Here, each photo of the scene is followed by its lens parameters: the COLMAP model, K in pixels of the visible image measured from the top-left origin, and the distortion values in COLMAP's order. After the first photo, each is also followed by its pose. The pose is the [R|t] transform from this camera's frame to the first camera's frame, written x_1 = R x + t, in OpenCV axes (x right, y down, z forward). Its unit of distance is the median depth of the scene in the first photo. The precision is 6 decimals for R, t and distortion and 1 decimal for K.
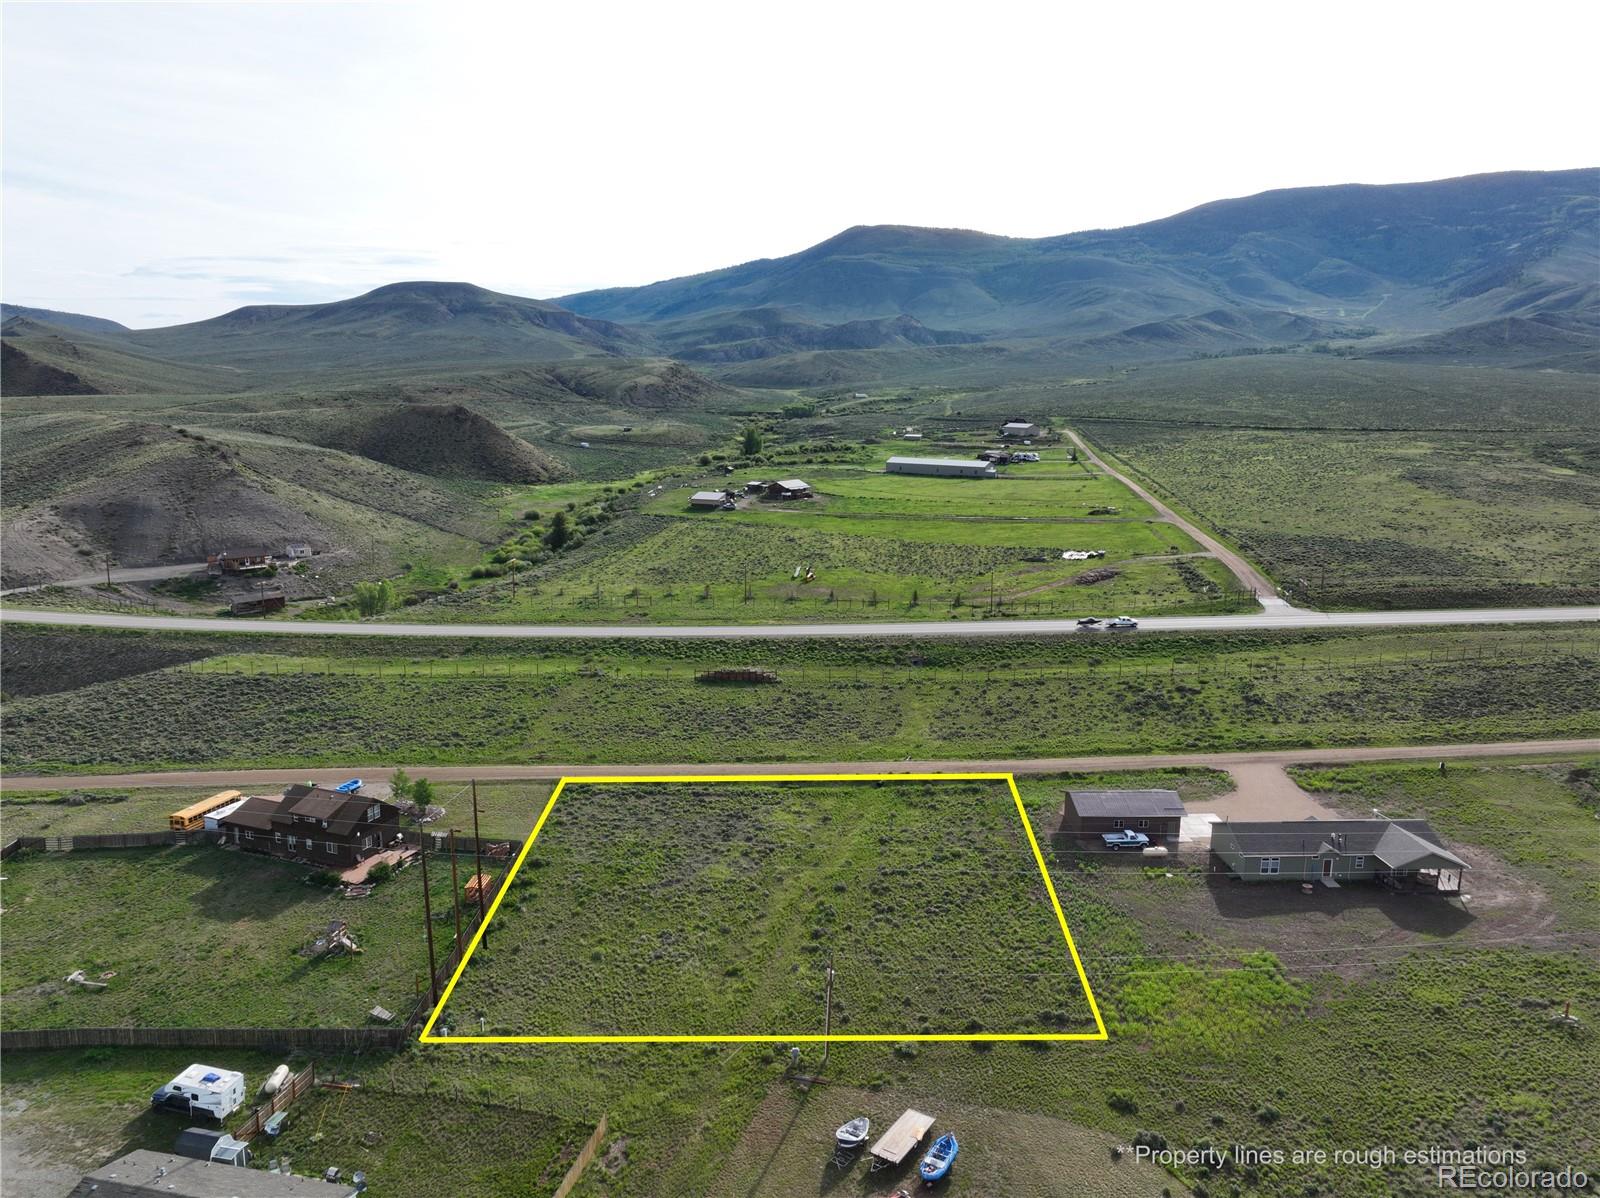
lens RADIAL K [[1125.7, 0, 804.8], [0, 1125.7, 597.8], [0, 0, 1]] dist [0.001993, 0.012154]
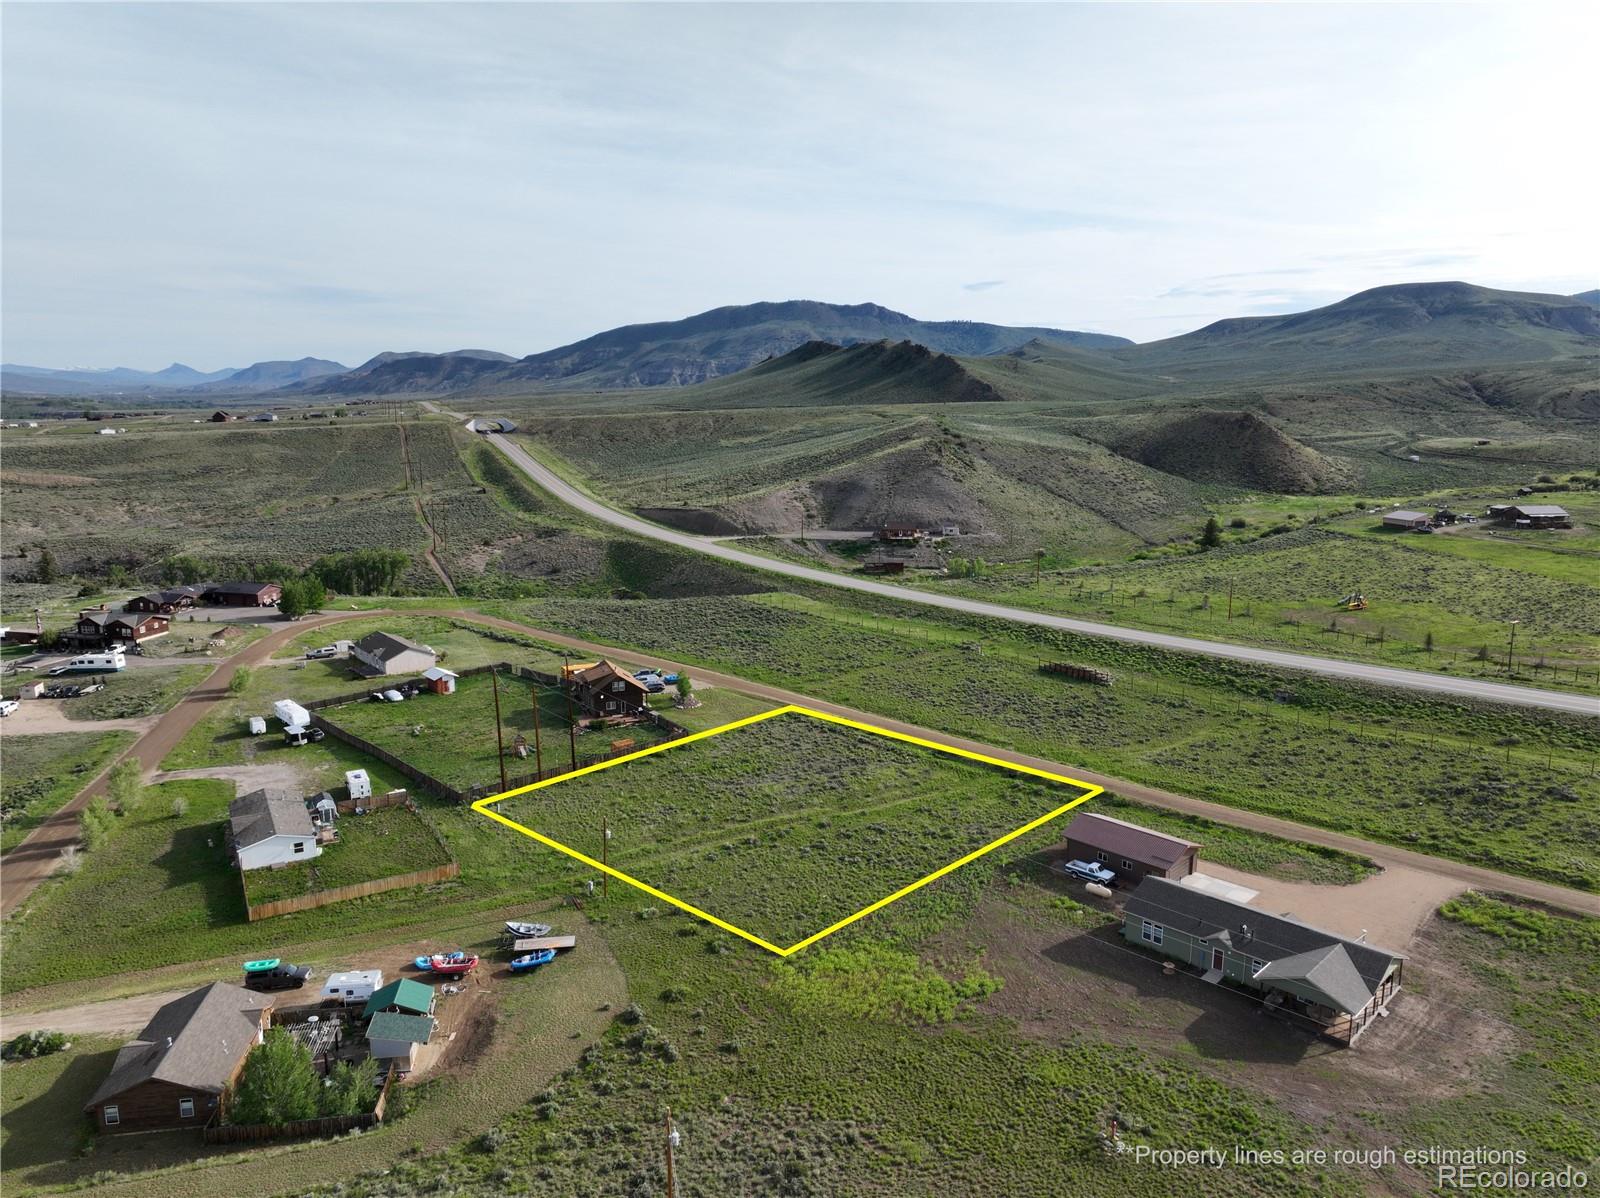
lens RADIAL K [[1125.7, 0, 804.8], [0, 1125.7, 597.8], [0, 0, 1]] dist [0.001993, 0.012154]
pose [[0.677157, 0.130231, -0.724223, 0.341691], [-0.136180, 0.989392, 0.050584, -0.010344], [0.723128, 0.064371, 0.687708, 0.078864]]
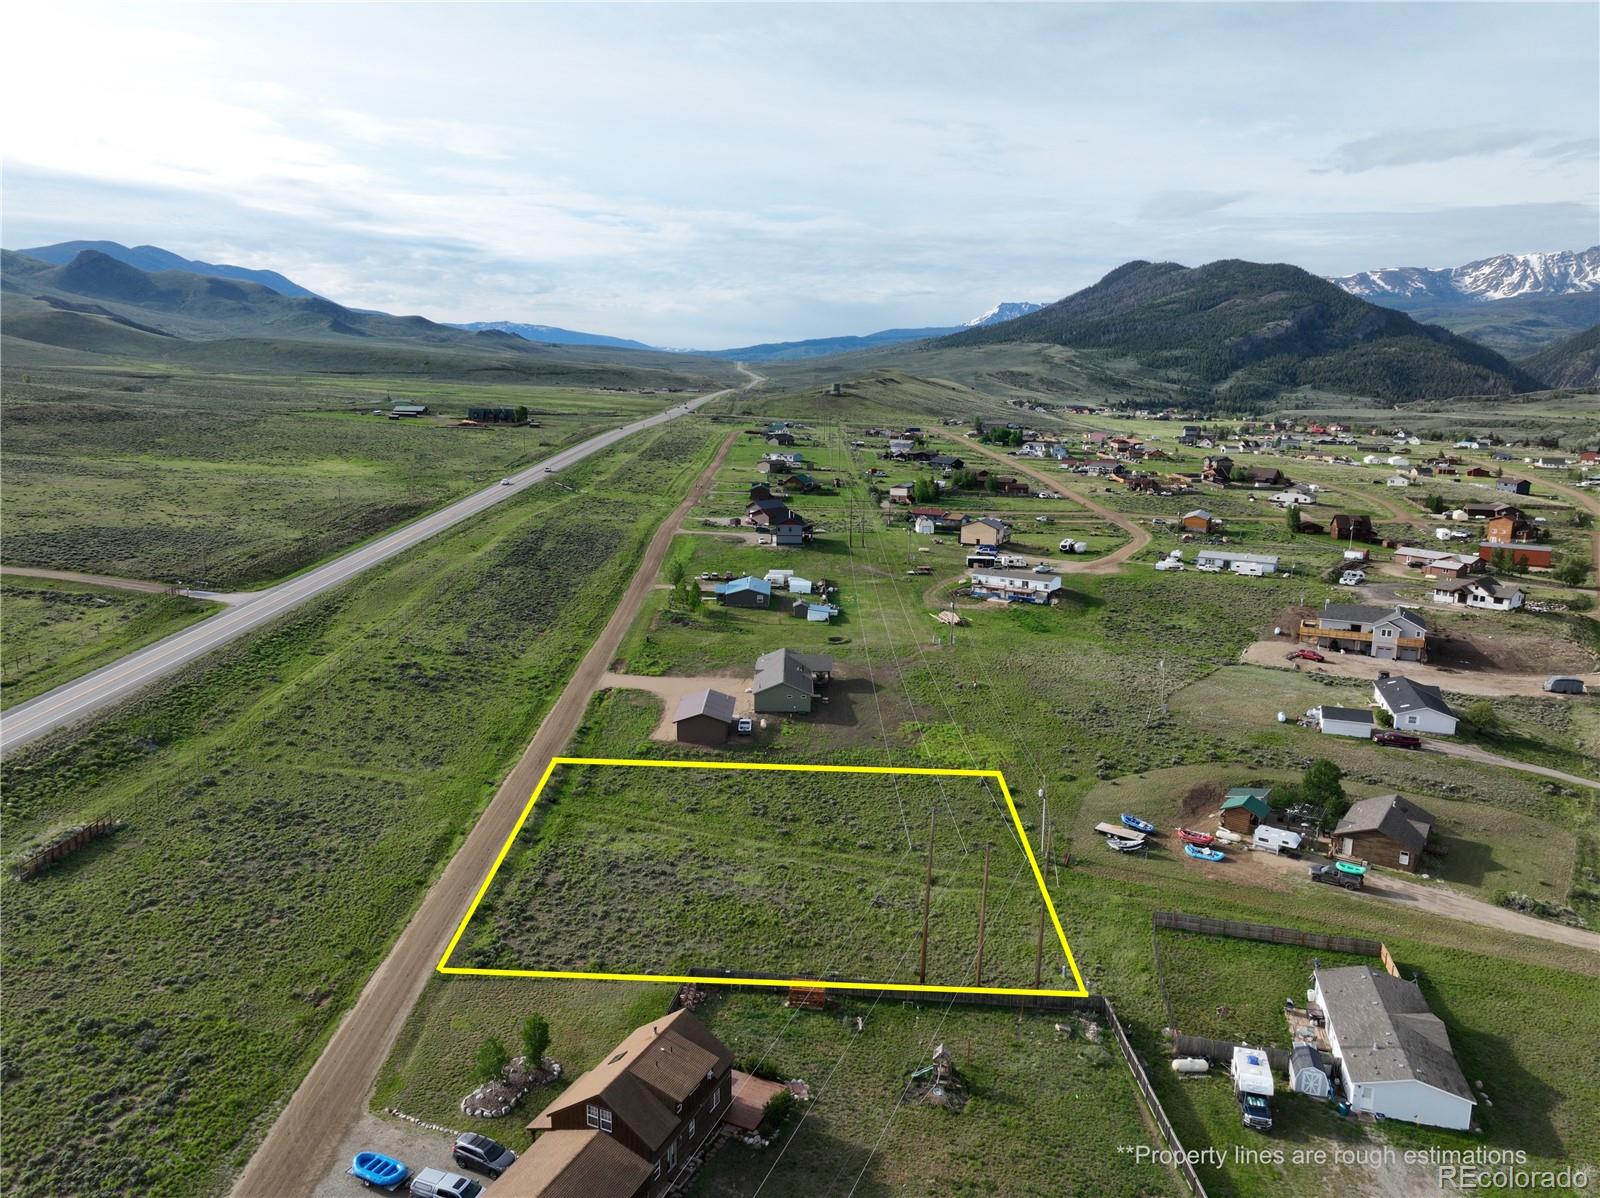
lens RADIAL K [[1125.7, 0, 804.8], [0, 1125.7, 597.8], [0, 0, 1]] dist [0.001993, 0.012154]
pose [[0.041489, -0.204641, 0.977957, -0.421065], [0.178377, 0.964592, 0.194277, -0.074189], [-0.983087, 0.166385, 0.076523, 0.360277]]
